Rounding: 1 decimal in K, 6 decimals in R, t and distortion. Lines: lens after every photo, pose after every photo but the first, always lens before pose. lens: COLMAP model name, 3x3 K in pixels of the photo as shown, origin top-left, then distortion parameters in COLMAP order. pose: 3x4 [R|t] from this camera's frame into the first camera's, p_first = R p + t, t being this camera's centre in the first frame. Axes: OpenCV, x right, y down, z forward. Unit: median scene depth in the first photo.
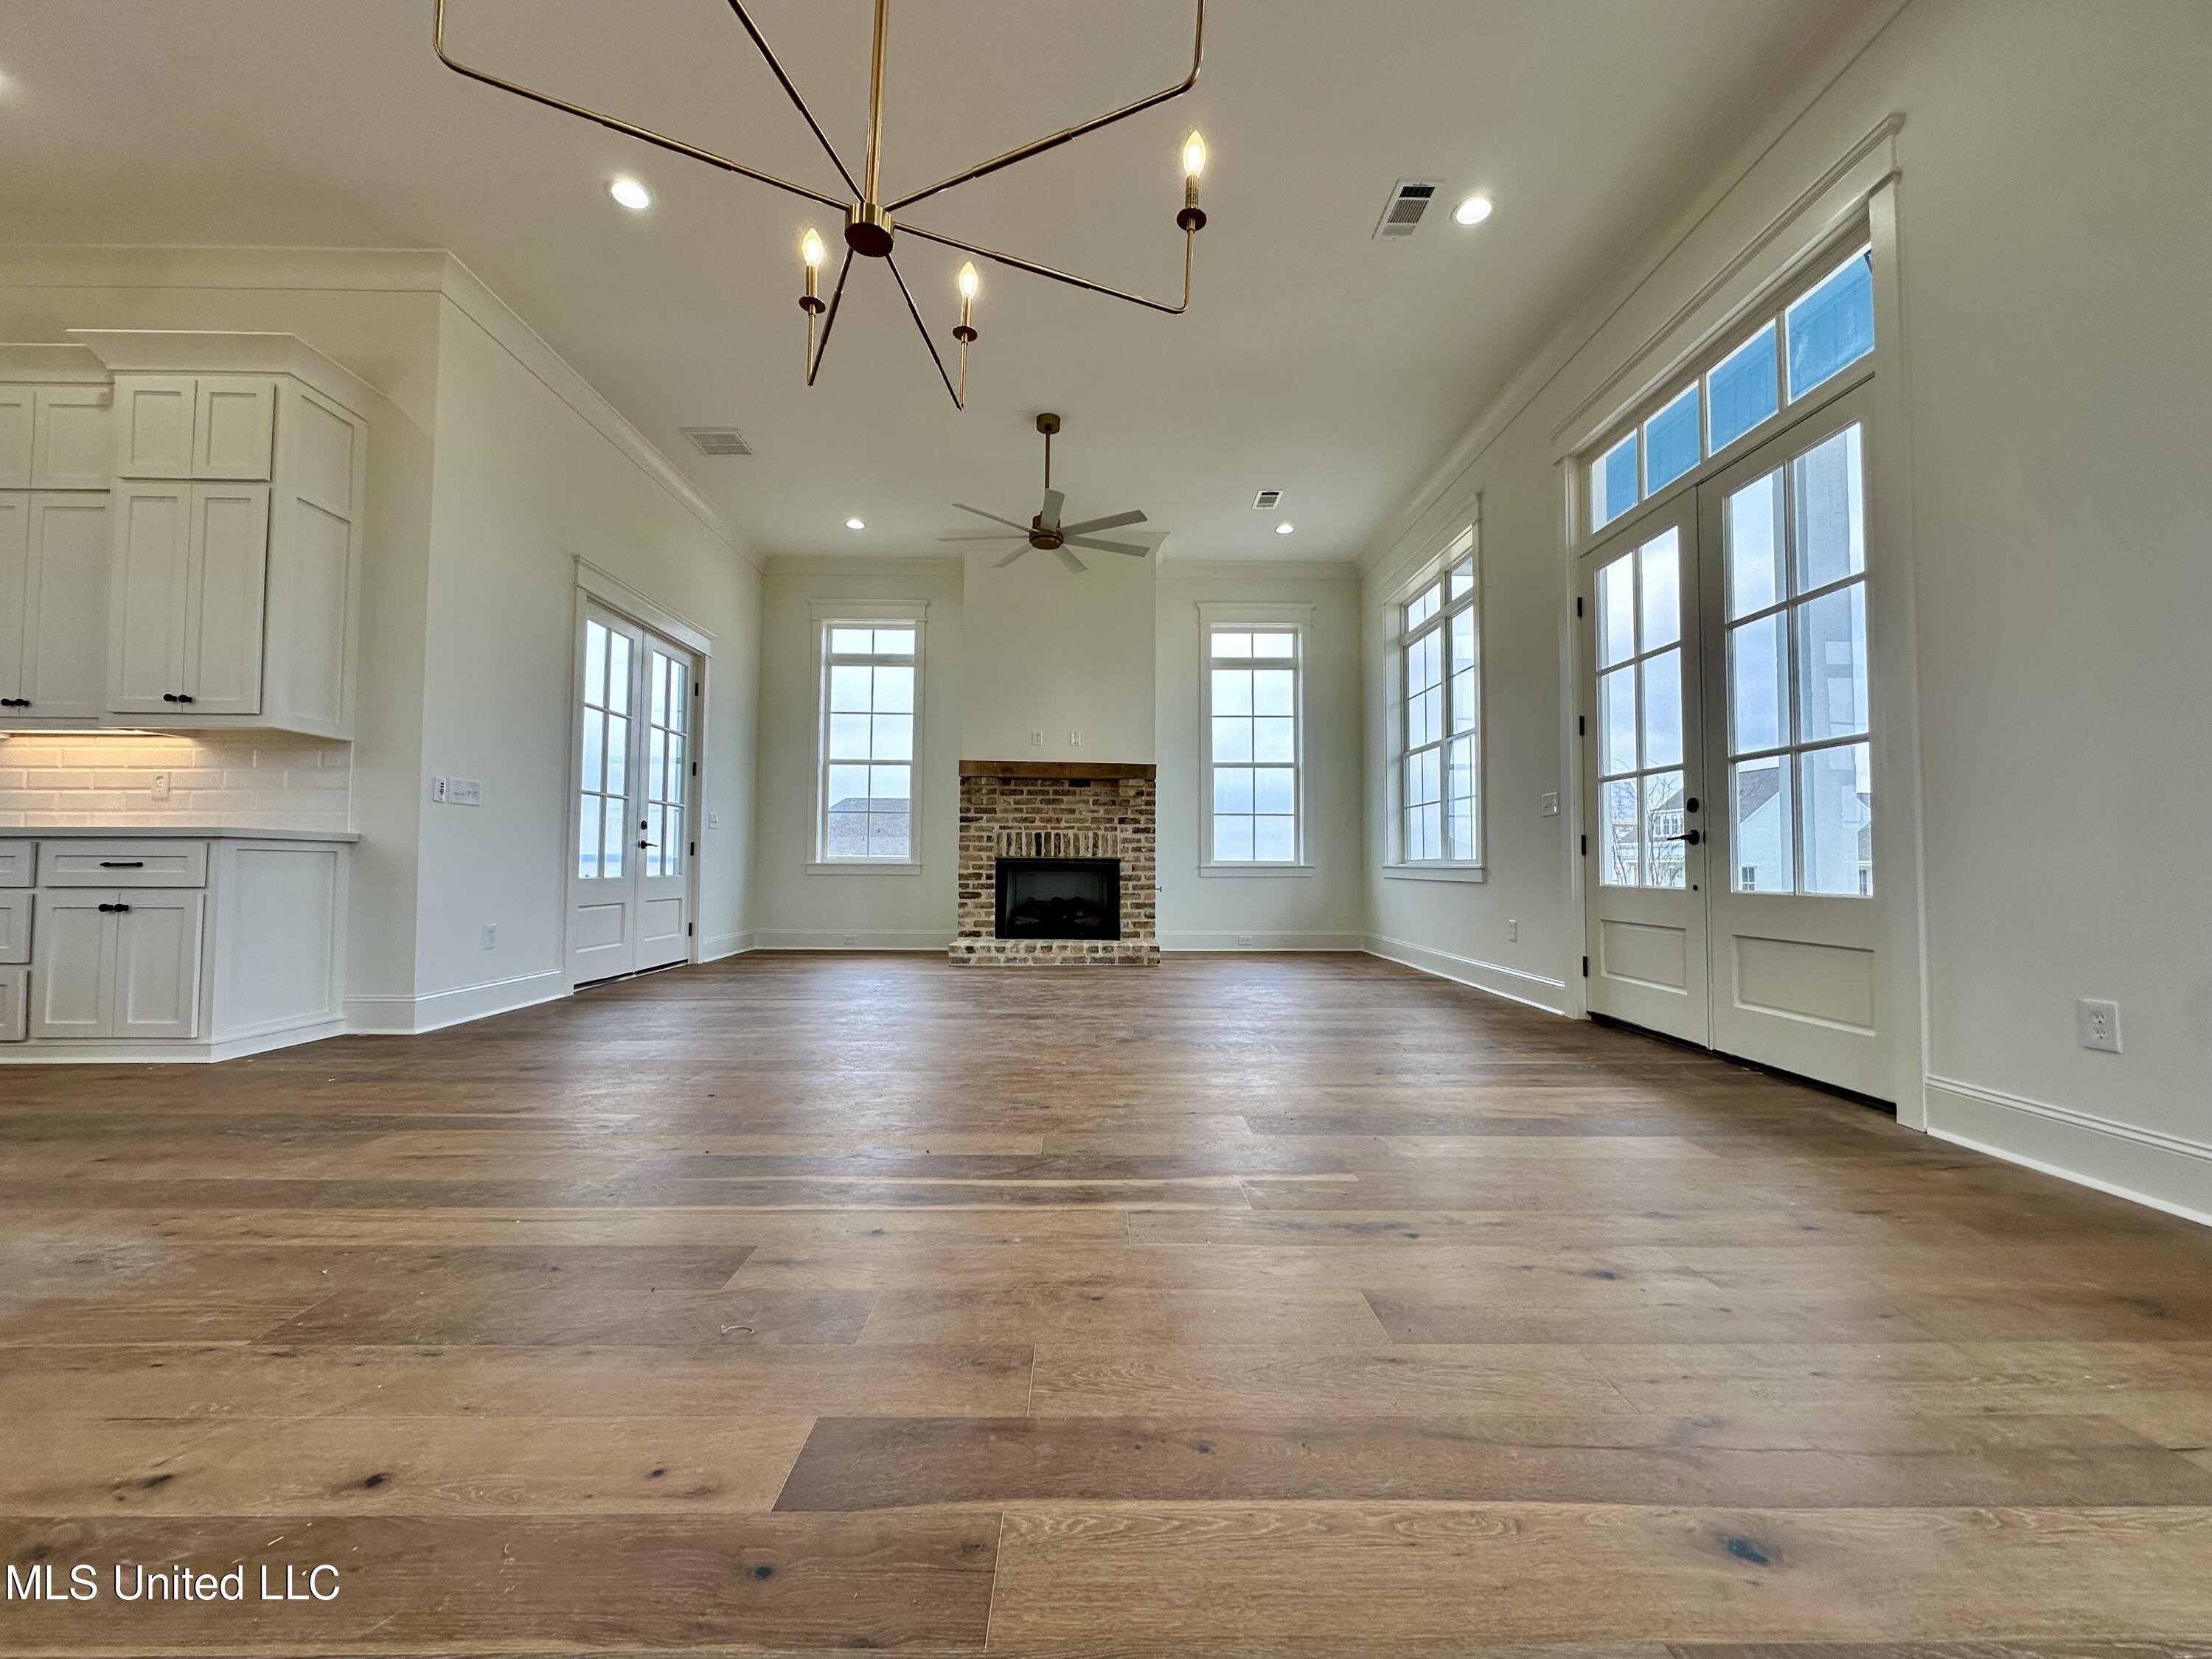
lens RADIAL K [[879.7, 0, 1106.9], [0, 879.7, 826.8], [0, 0, 1]] dist [-0.004691, 0.001182]
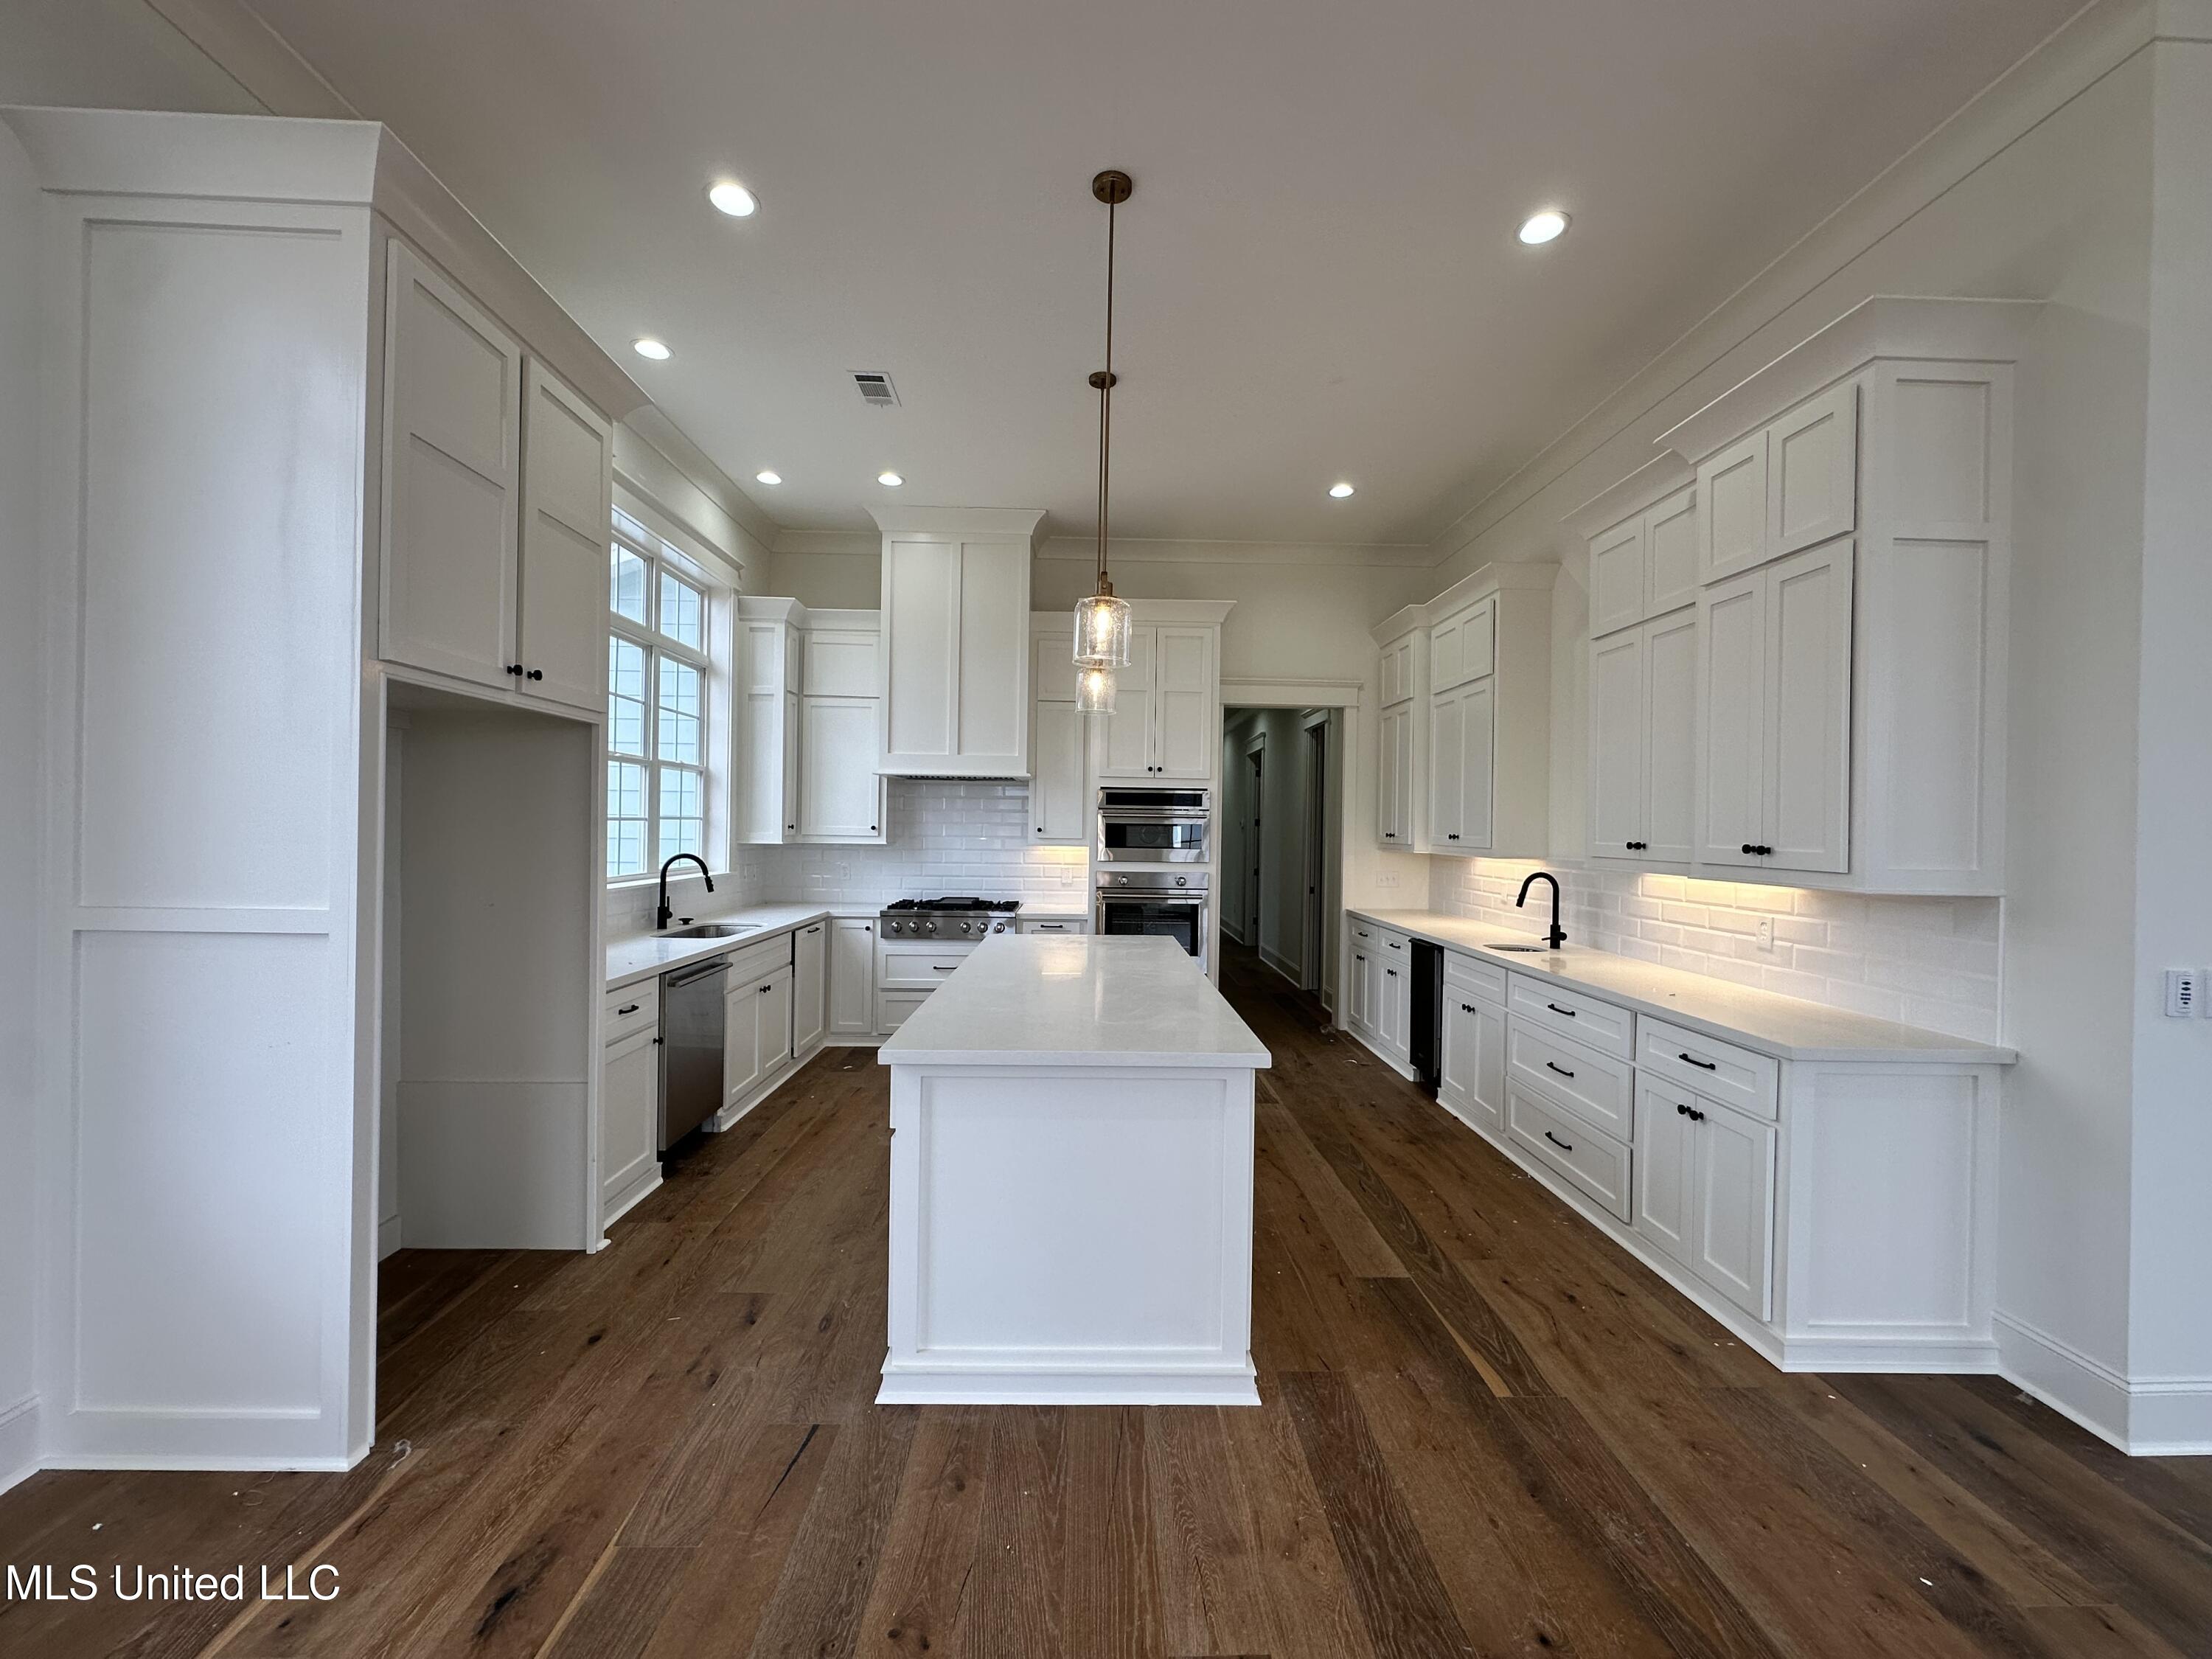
lens RADIAL K [[879.7, 0, 1105.7], [0, 879.7, 827.5], [0, 0, 1]] dist [-0.004691, 0.001182]
pose [[0.004530, -0.002062, -0.999988, -0.165052], [0.024147, 0.999707, -0.001952, -0.106091], [0.999698, -0.024138, 0.004579, 0.246549]]
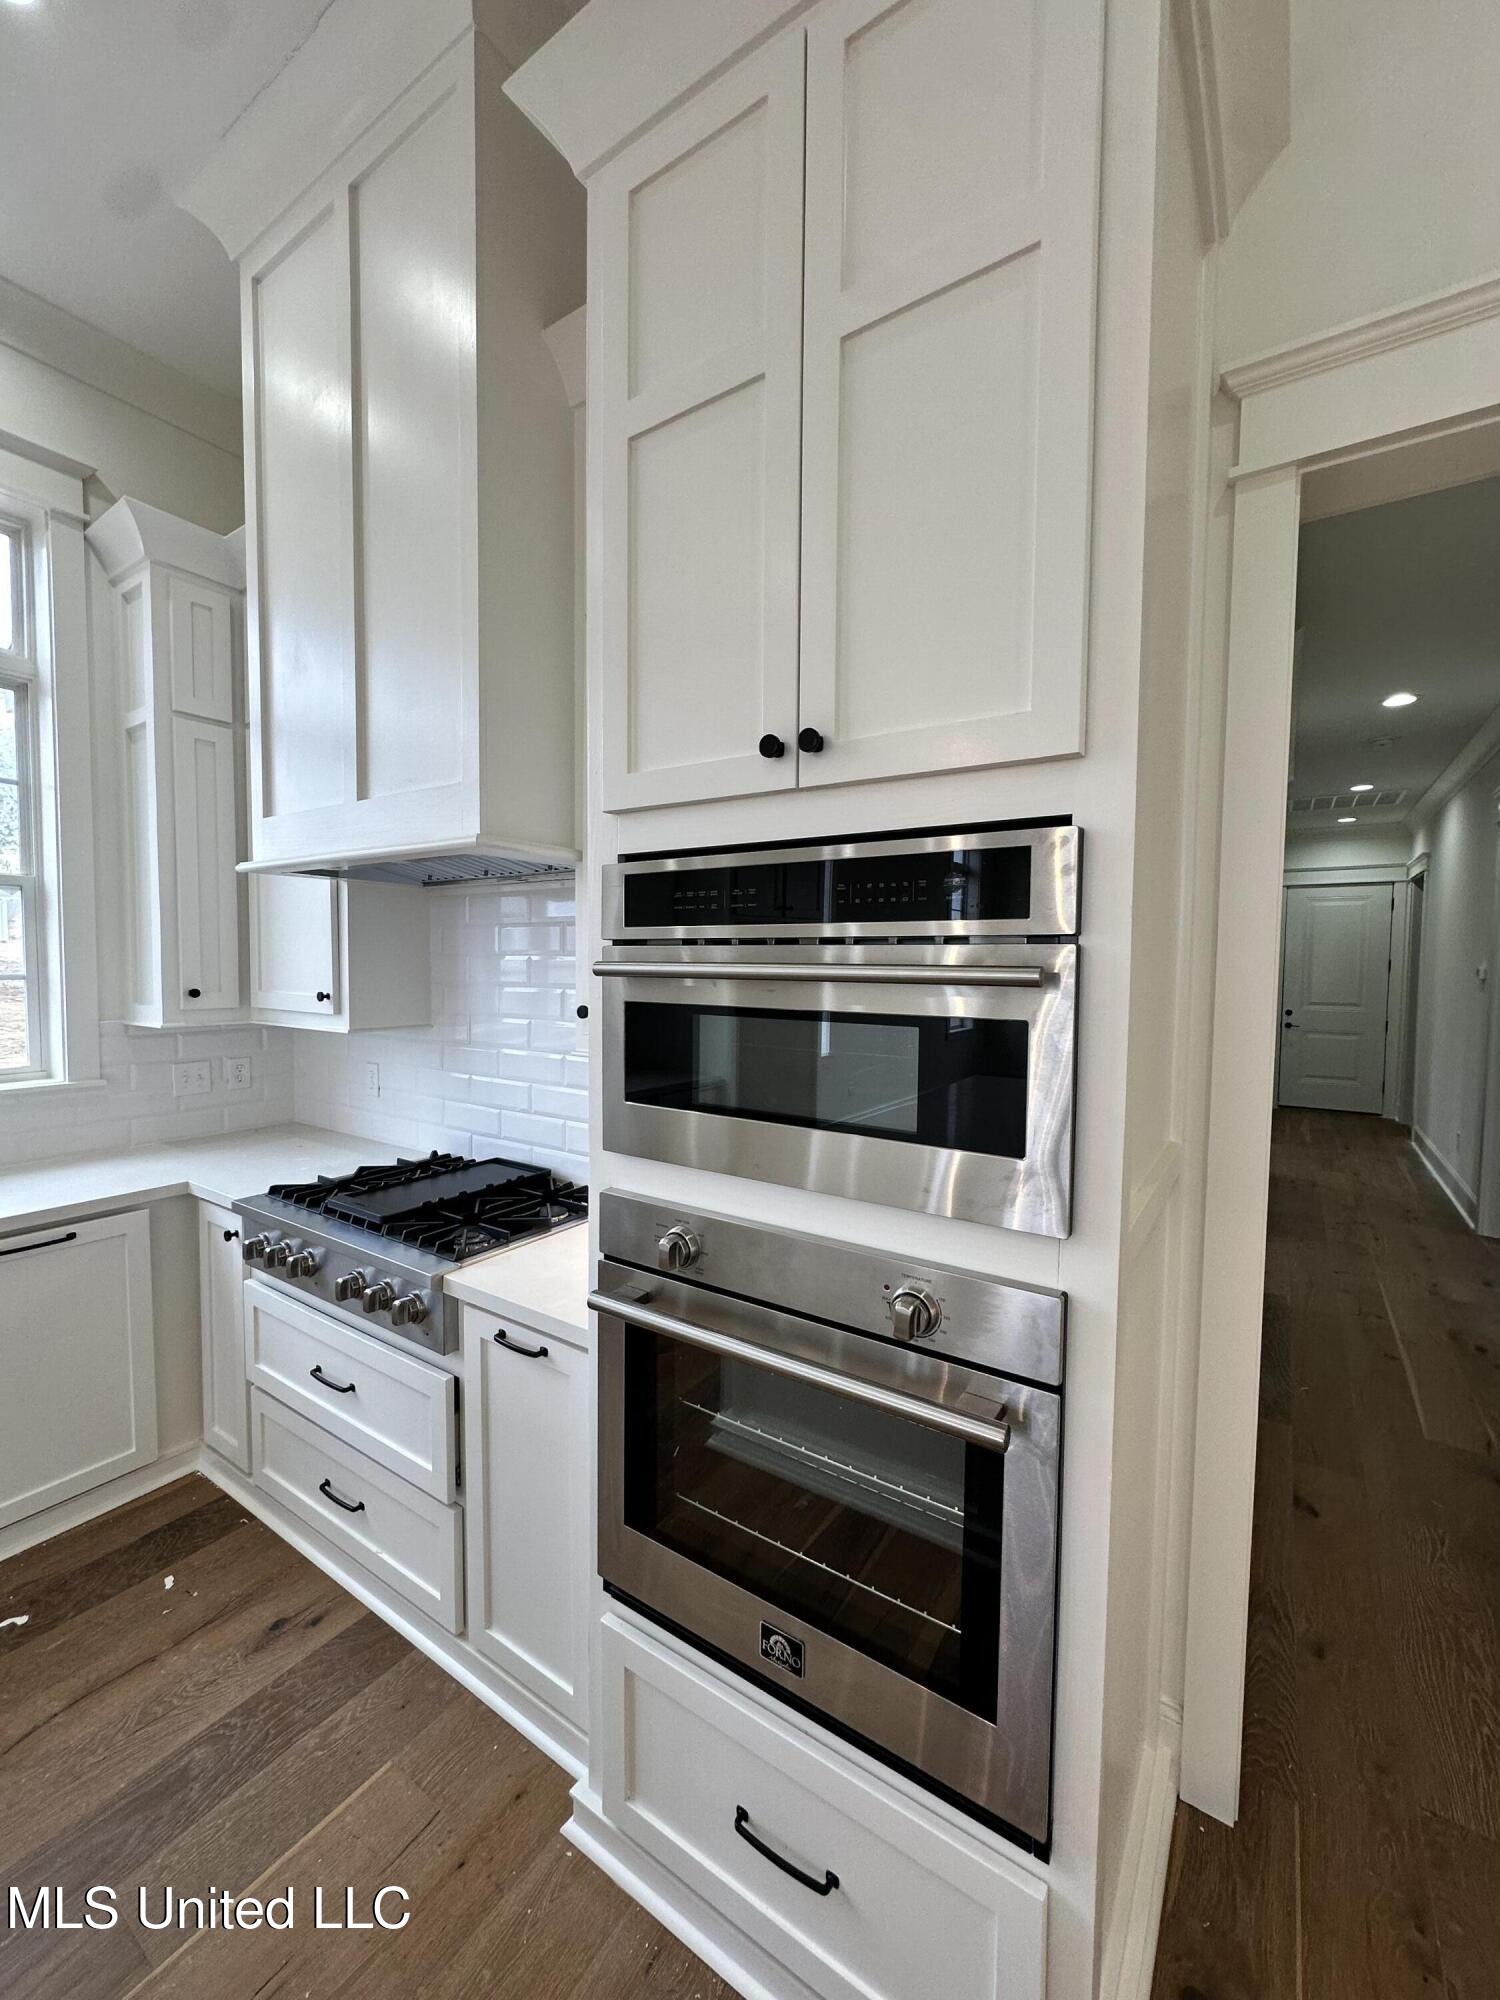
lens RADIAL K [[795.4, 0, 746.1], [0, 795.4, 1001.4], [0, 0, 1]] dist [-0.004691, 0.001182]
pose [[-0.574378, 0.032975, -0.817926, -0.968688], [0.020811, 0.999454, 0.025680, -0.117145], [0.818326, -0.002272, -0.574750, 0.399090]]
